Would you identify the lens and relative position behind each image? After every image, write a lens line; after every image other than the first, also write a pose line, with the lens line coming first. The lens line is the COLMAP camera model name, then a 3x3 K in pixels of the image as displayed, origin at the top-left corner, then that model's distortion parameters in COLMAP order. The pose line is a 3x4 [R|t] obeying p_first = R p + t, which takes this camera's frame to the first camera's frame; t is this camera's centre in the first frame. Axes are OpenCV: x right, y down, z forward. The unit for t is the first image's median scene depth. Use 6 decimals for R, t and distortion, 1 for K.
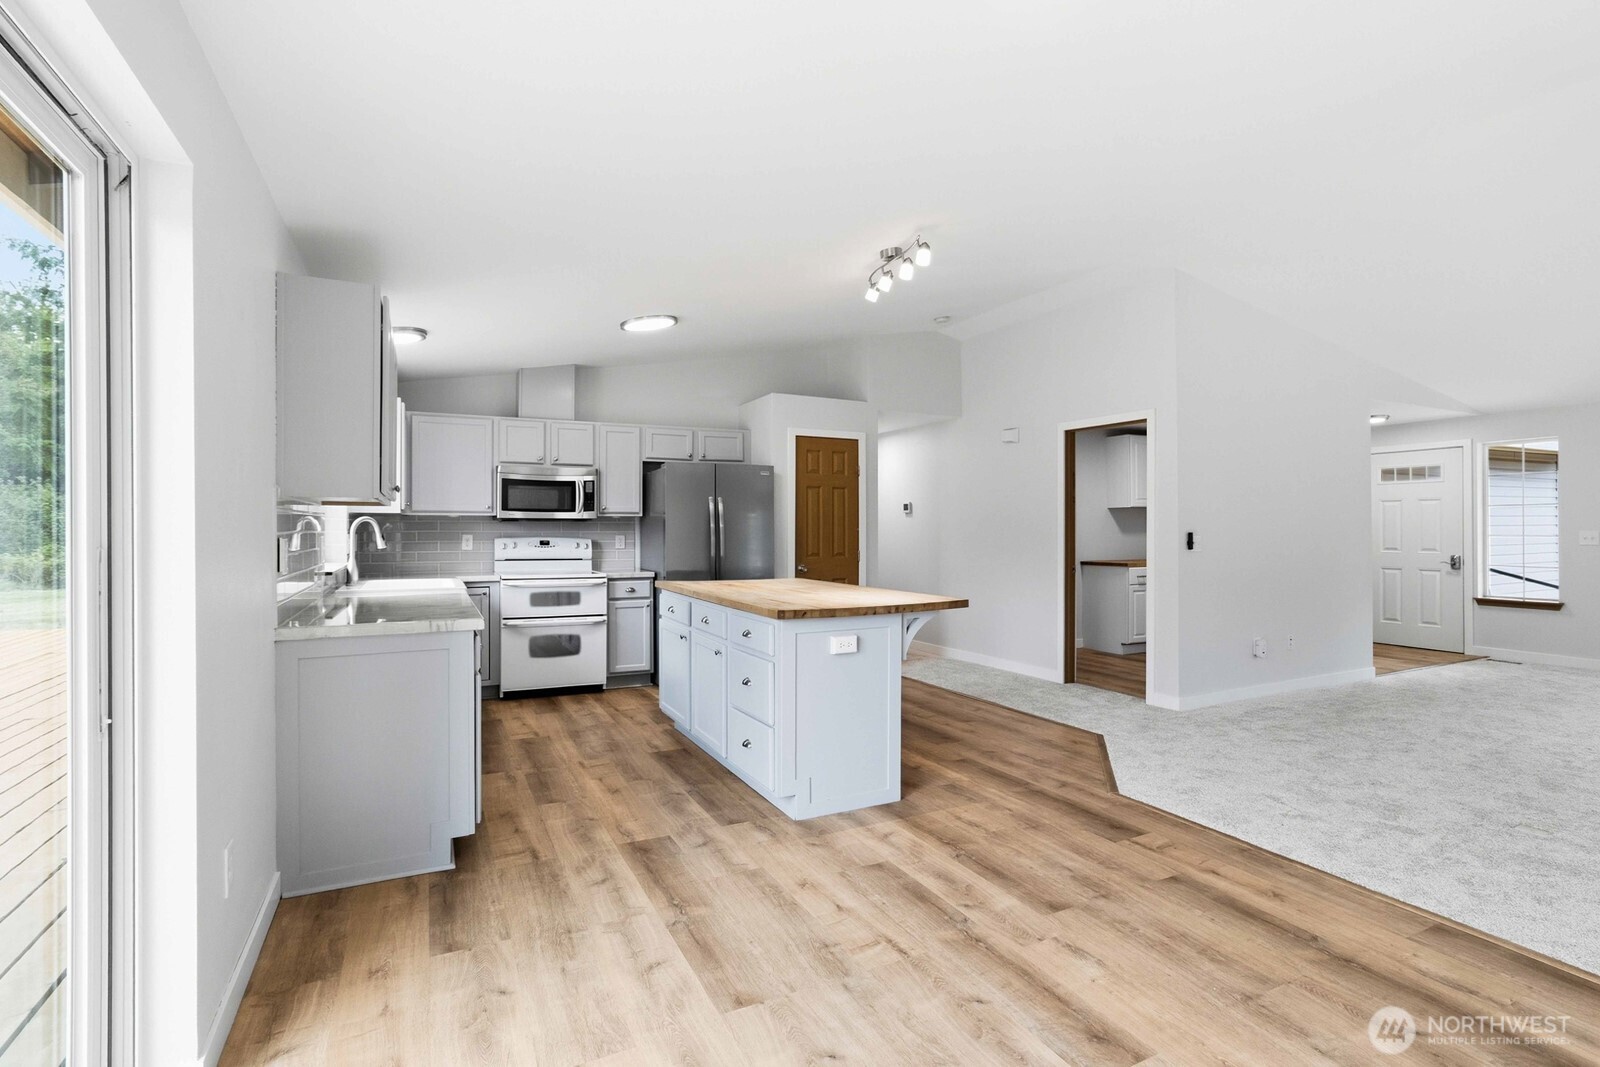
lens RADIAL K [[774.3, 0, 813.0], [0, 774.3, 523.9], [0, 0, 1]] dist [-0.023884, 0.051765]
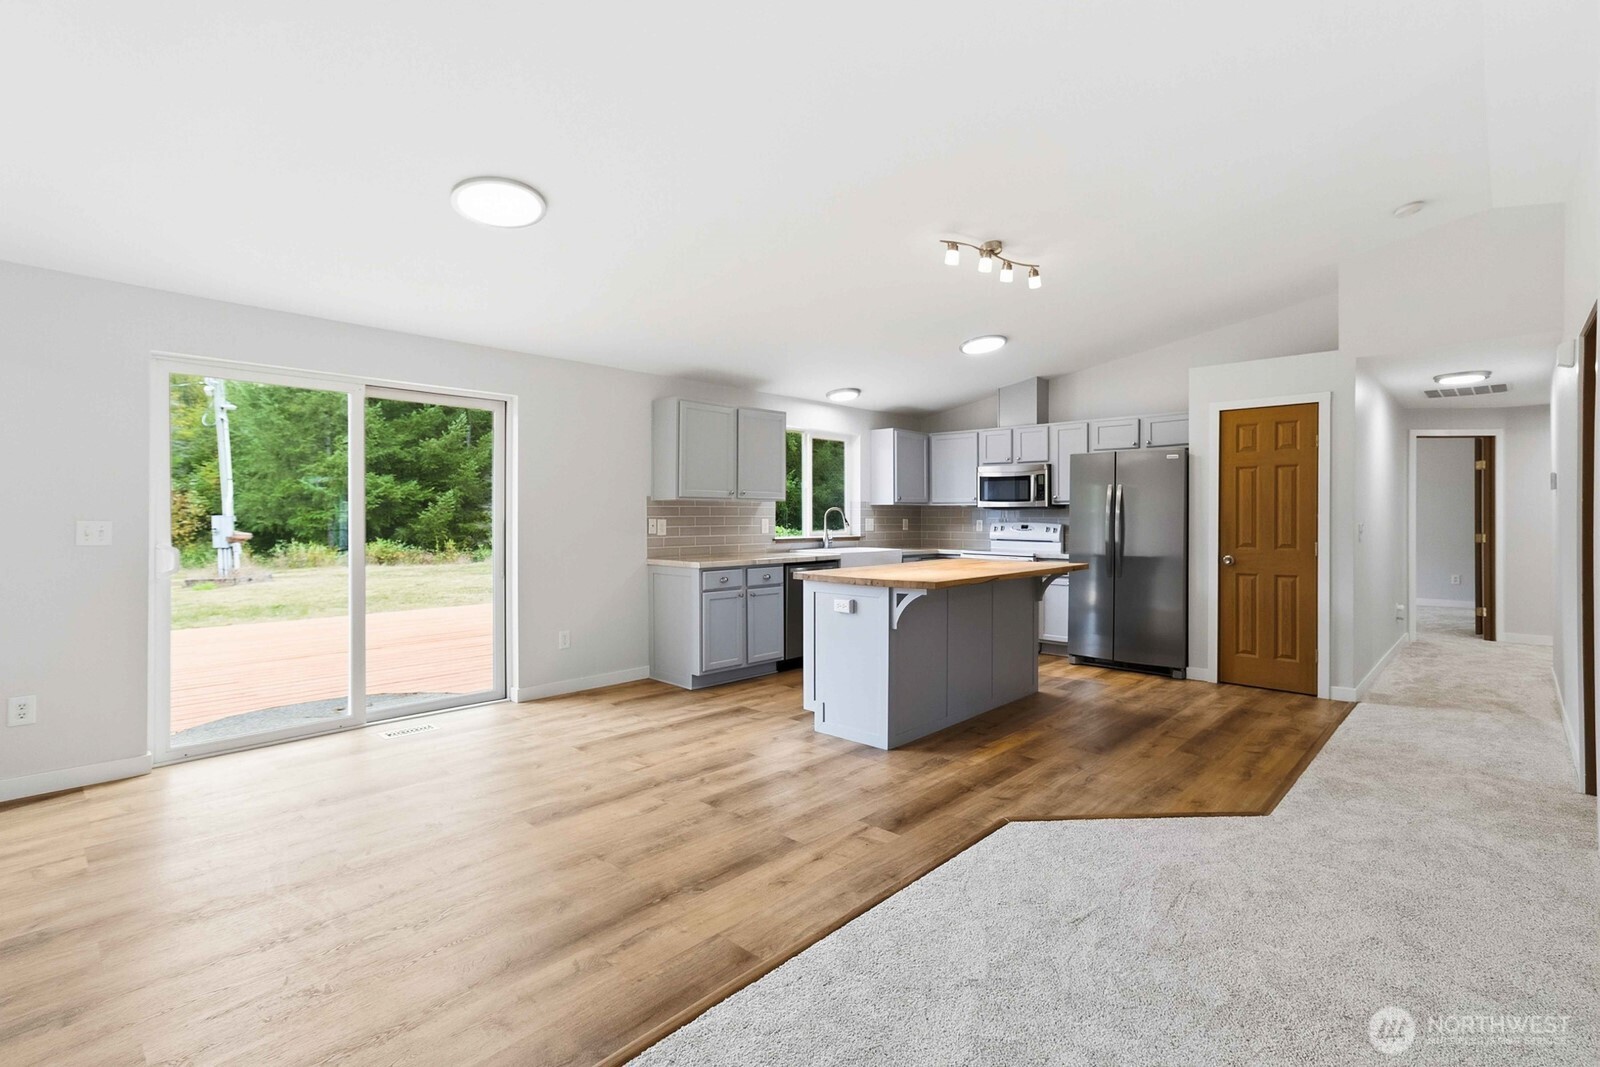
lens RADIAL K [[733.0, 0, 836.6], [0, 733.0, 517.8], [0, 0, 1]] dist [0.000358, 0.000548]
pose [[0.351845, 0.002694, -0.936054, 0.666484], [0.002084, 0.999991, 0.003661, 0.005780], [0.936056, -0.003239, 0.351836, 0.330326]]
